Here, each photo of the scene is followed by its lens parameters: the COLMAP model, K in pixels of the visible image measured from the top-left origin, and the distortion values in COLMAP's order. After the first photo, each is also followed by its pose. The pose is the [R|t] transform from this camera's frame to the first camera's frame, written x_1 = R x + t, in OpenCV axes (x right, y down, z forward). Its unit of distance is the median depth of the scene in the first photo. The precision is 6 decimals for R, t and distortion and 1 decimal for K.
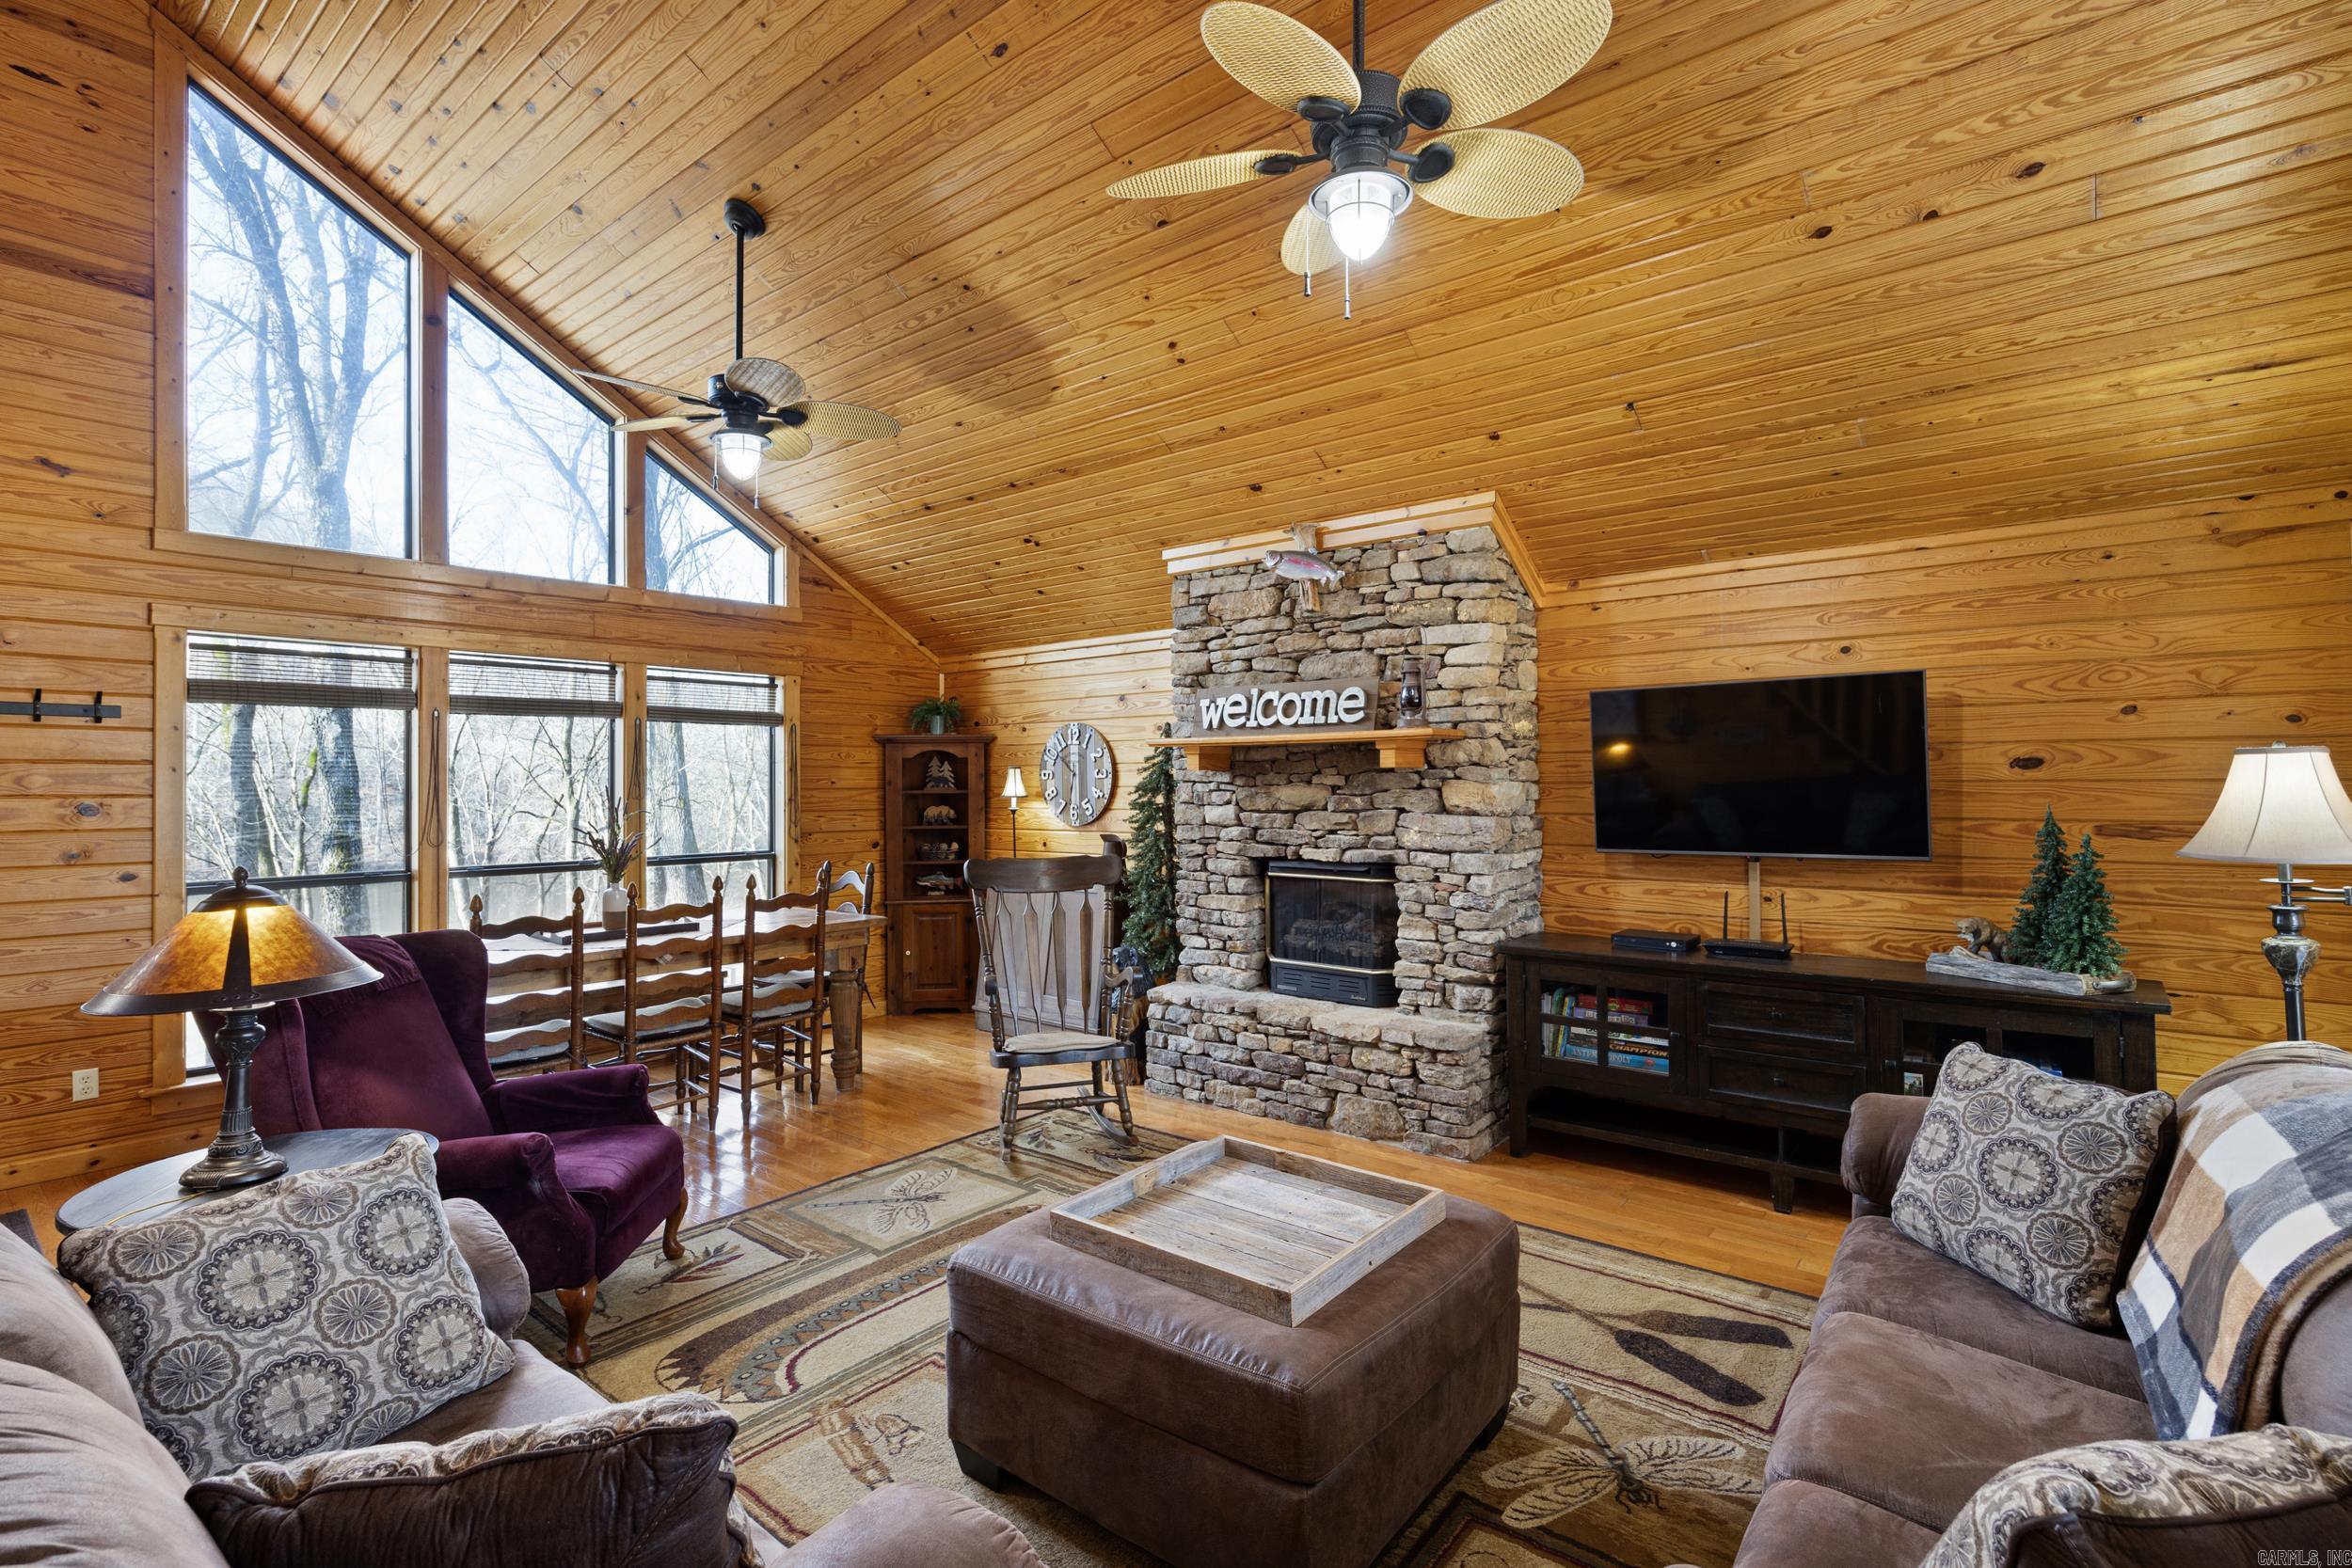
lens RADIAL K [[1097.2, 0, 1191.9], [0, 1097.2, 785.4], [0, 0, 1]] dist [0.002388, -0.000215]
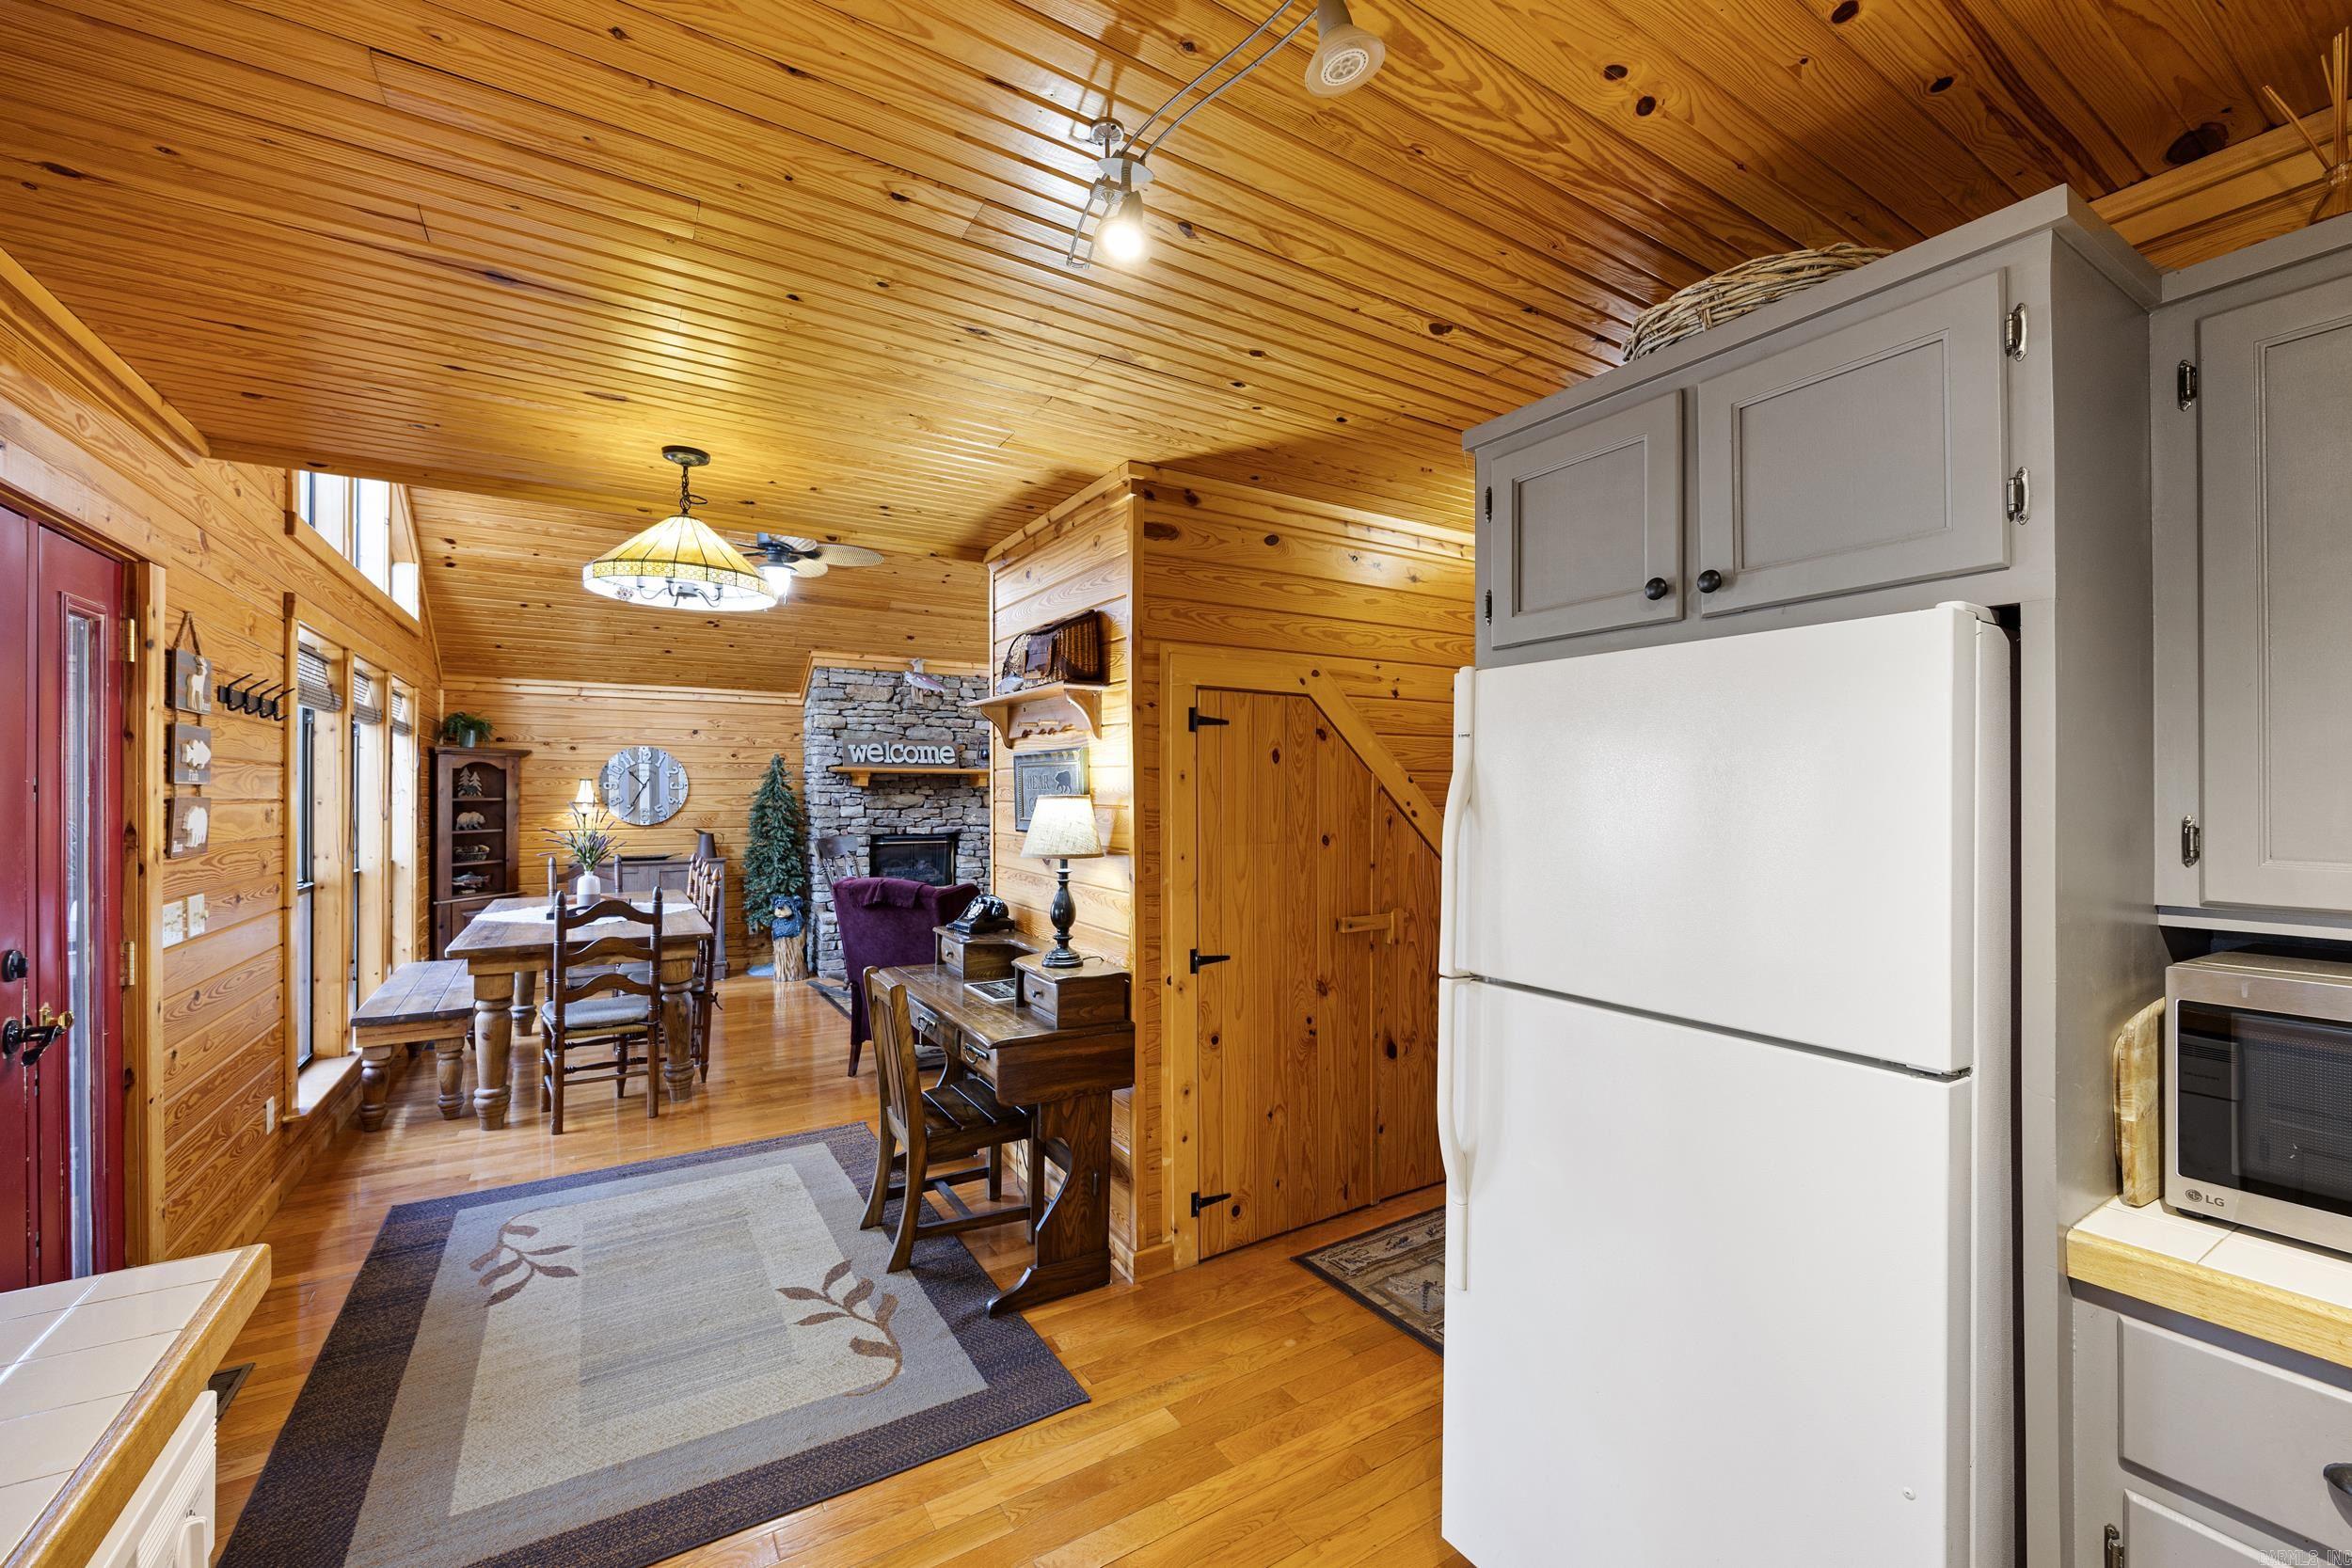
lens RADIAL K [[955.0, 0, 1190.4], [0, 955.0, 783.5], [0, 0, 1]] dist [0.000513, 0.001320]
pose [[0.304423, 0.014424, 0.952428, -1.280662], [-0.001086, 0.999890, -0.014795, 0.004481], [-0.952536, 0.003469, 0.304406, 0.033188]]
